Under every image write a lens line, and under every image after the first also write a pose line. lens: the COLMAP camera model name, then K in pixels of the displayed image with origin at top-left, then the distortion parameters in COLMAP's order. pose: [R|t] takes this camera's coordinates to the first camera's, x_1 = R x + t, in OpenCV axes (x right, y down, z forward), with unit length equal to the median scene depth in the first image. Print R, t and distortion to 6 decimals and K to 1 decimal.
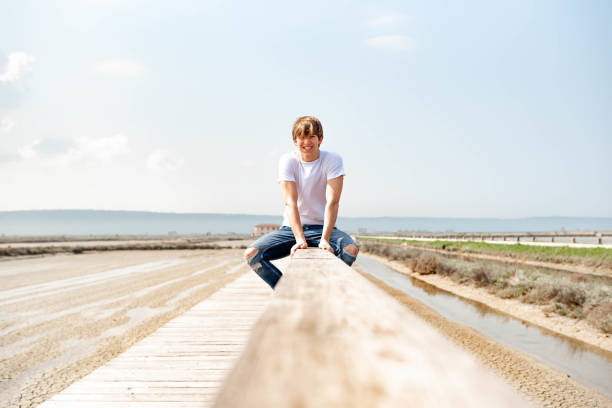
lens RADIAL K [[600.7, 0, 306.0], [0, 600.7, 204.0], [0, 0, 1]] dist [-0.045568, 0.017556]
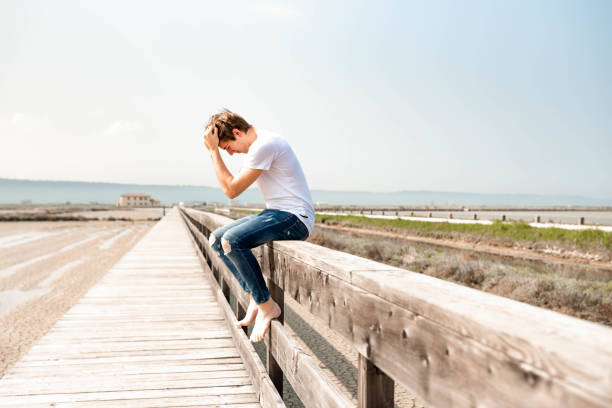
lens RADIAL K [[622.4, 0, 298.3], [0, 622.4, 205.1], [0, 0, 1]] dist [-0.040788, 0.023684]
pose [[0.980638, 0.012269, 0.195447, -0.021531], [-0.021942, 0.998635, 0.047406, -0.002970], [-0.194598, -0.050777, 0.979568, 0.016545]]
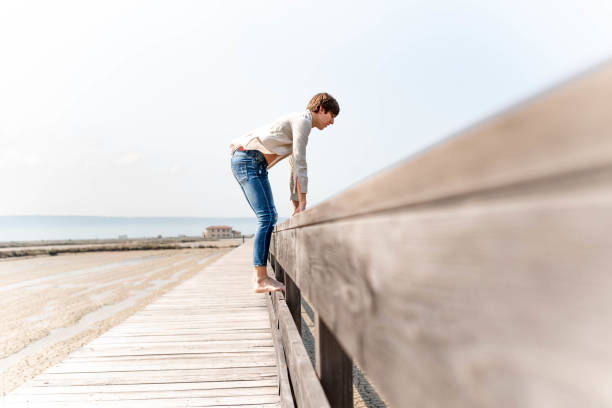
lens RADIAL K [[597.9, 0, 306.0], [0, 597.9, 204.0], [0, 0, 1]] dist [-0.045410, 0.018466]
pose [[0.996152, -0.015628, 0.086233, -0.006621], [0.015786, 0.999875, -0.001156, -0.011811], [-0.086204, 0.002513, 0.996274, -0.345056]]
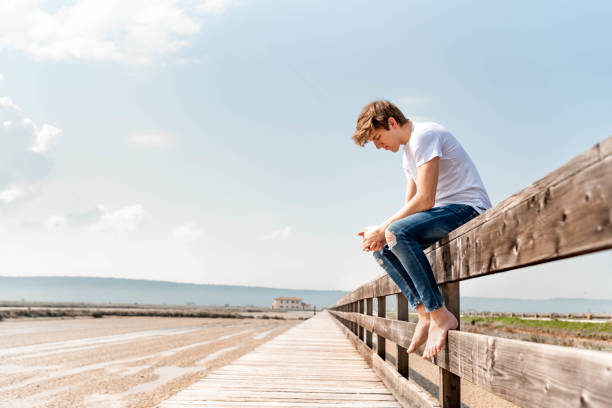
lens RADIAL K [[597.9, 0, 306.0], [0, 597.9, 204.0], [0, 0, 1]] dist [-0.045410, 0.018466]
pose [[0.999085, 0.025338, -0.034457, -0.022835], [-0.029440, 0.991809, -0.124289, 0.018611], [0.031026, 0.125190, 0.991648, 0.037814]]
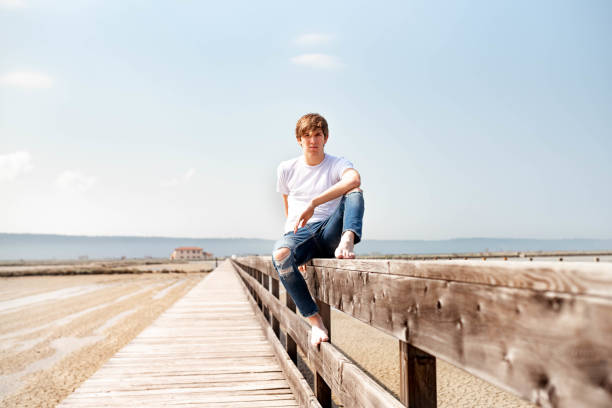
lens RADIAL K [[622.2, 0, 306.0], [0, 622.2, 204.0], [0, 0, 1]] dist [-0.038711, 0.027771]
pose [[0.992013, 0.001885, 0.126119, -0.020178], [0.002582, 0.999375, -0.035244, 0.003560], [-0.126106, 0.035288, 0.991389, 0.014544]]
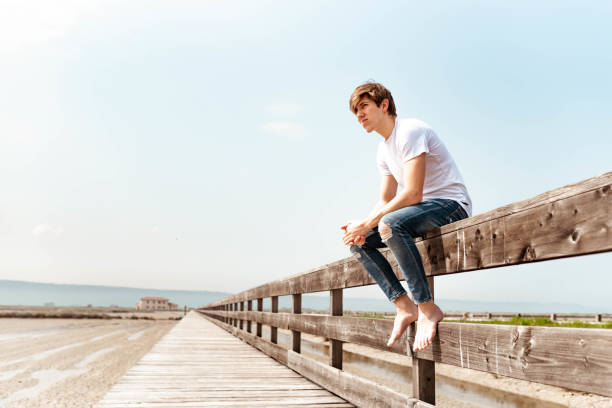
lens RADIAL K [[584.5, 0, 306.0], [0, 584.5, 204.0], [0, 0, 1]] dist [-0.039028, 0.027779]
pose [[0.980907, 0.056679, 0.186033, -0.043724], [-0.031649, 0.990360, -0.134856, 0.020689], [-0.191883, 0.126393, 0.973245, 0.045324]]
